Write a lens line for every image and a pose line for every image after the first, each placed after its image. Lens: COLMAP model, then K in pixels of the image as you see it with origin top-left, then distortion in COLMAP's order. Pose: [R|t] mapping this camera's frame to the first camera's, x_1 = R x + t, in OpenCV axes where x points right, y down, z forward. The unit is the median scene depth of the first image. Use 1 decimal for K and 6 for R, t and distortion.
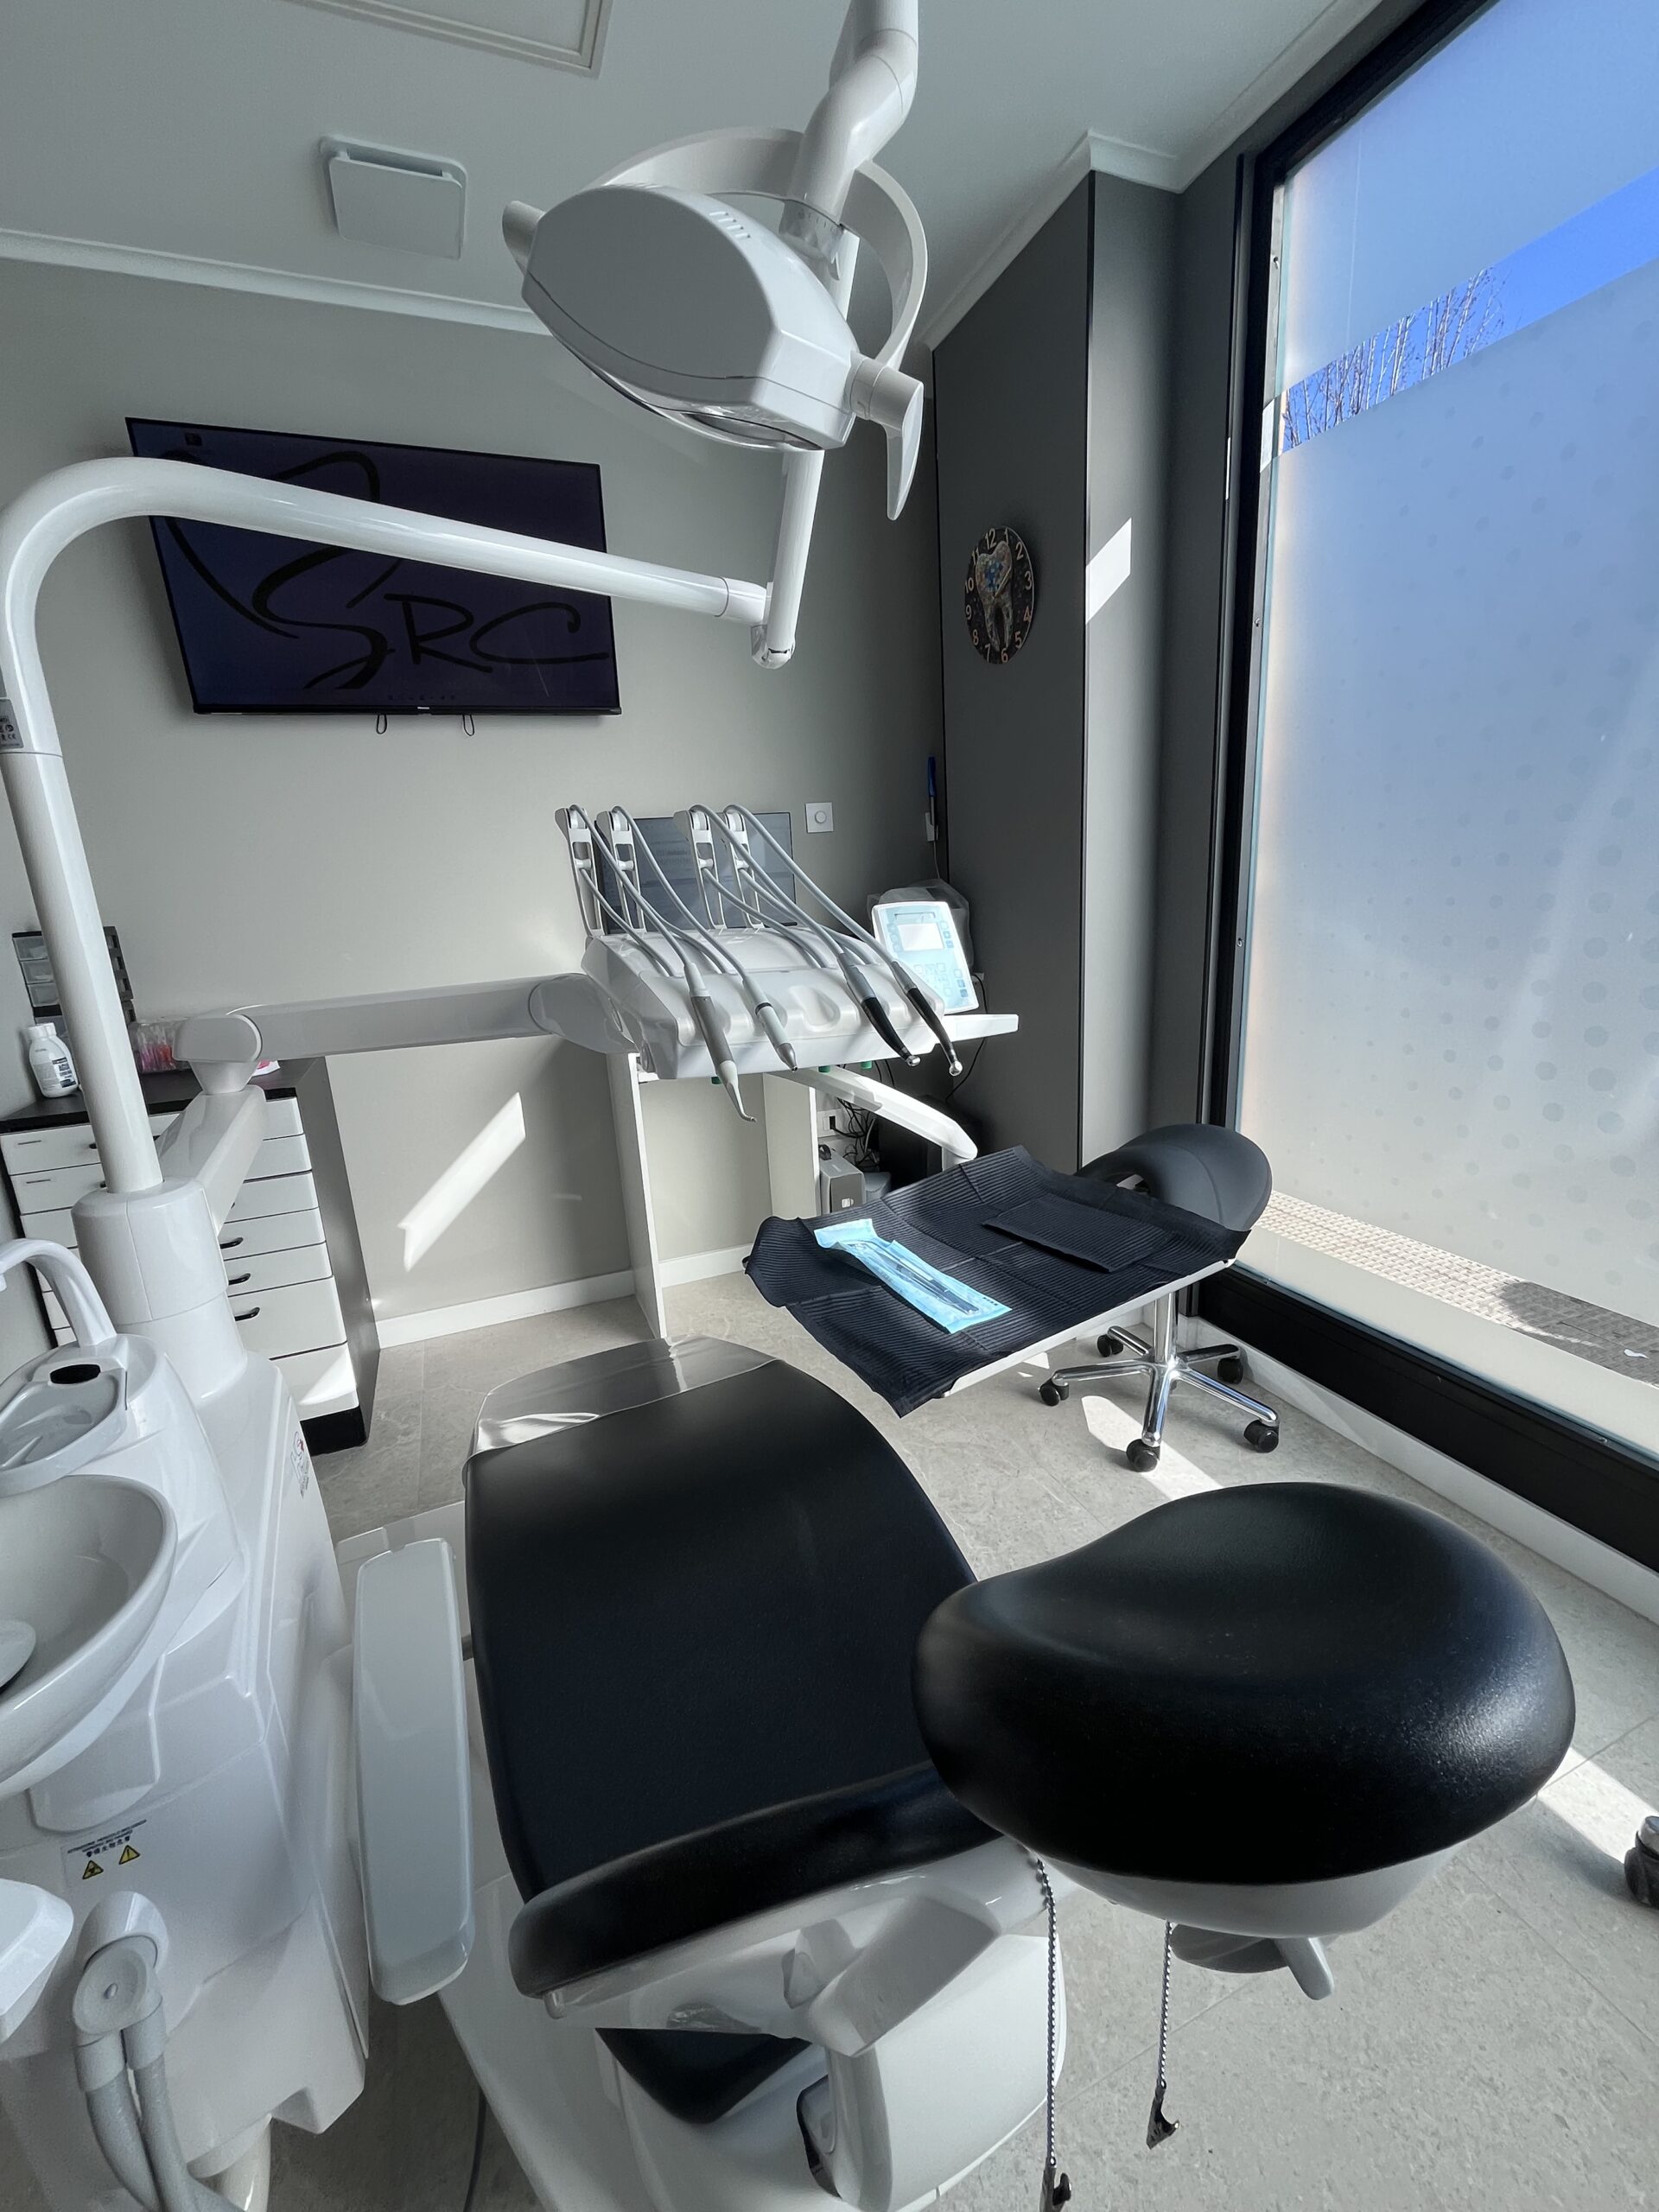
lens RADIAL K [[904.2, 0, 825.1], [0, 904.2, 1097.1], [0, 0, 1]] dist [-0.000899, 0.000321]
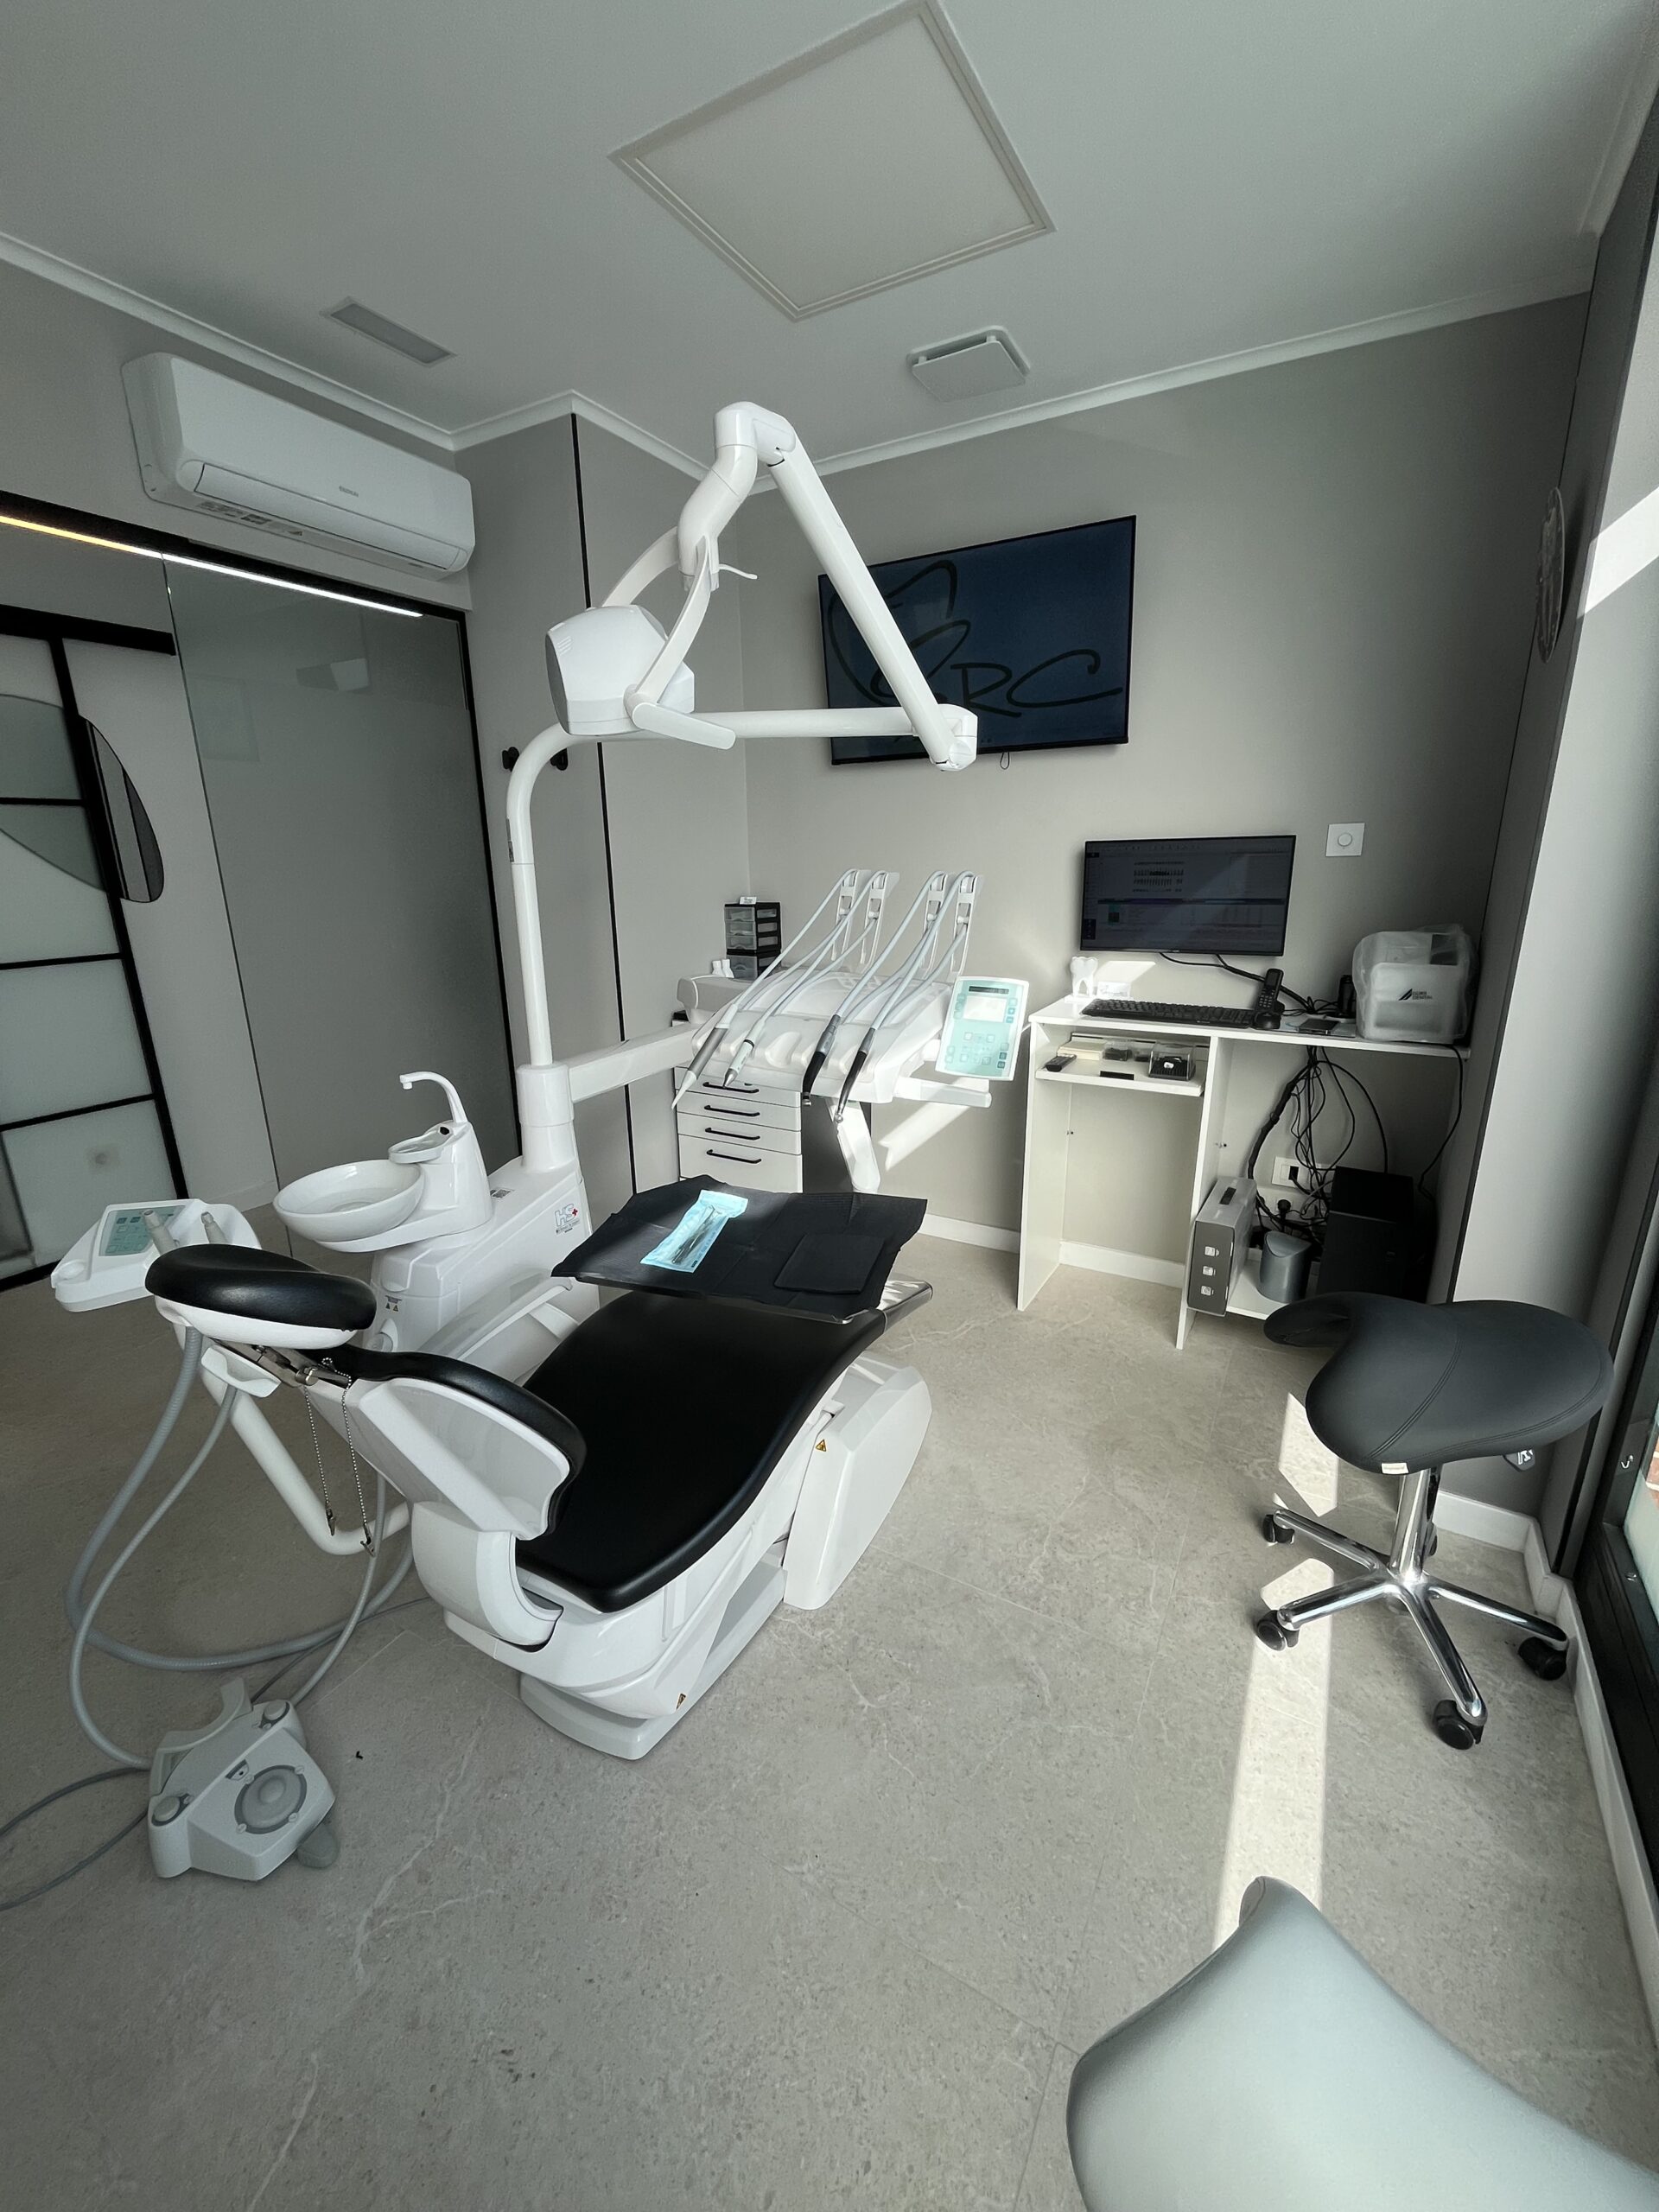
lens RADIAL K [[904.2, 0, 825.1], [0, 904.2, 1097.1], [0, 0, 1]] dist [-0.000899, 0.000321]
pose [[0.608917, 0.256268, -0.750697, 0.528963], [-0.207880, 0.964854, 0.160756, -0.129746], [0.765510, 0.058168, 0.640789, 0.068235]]
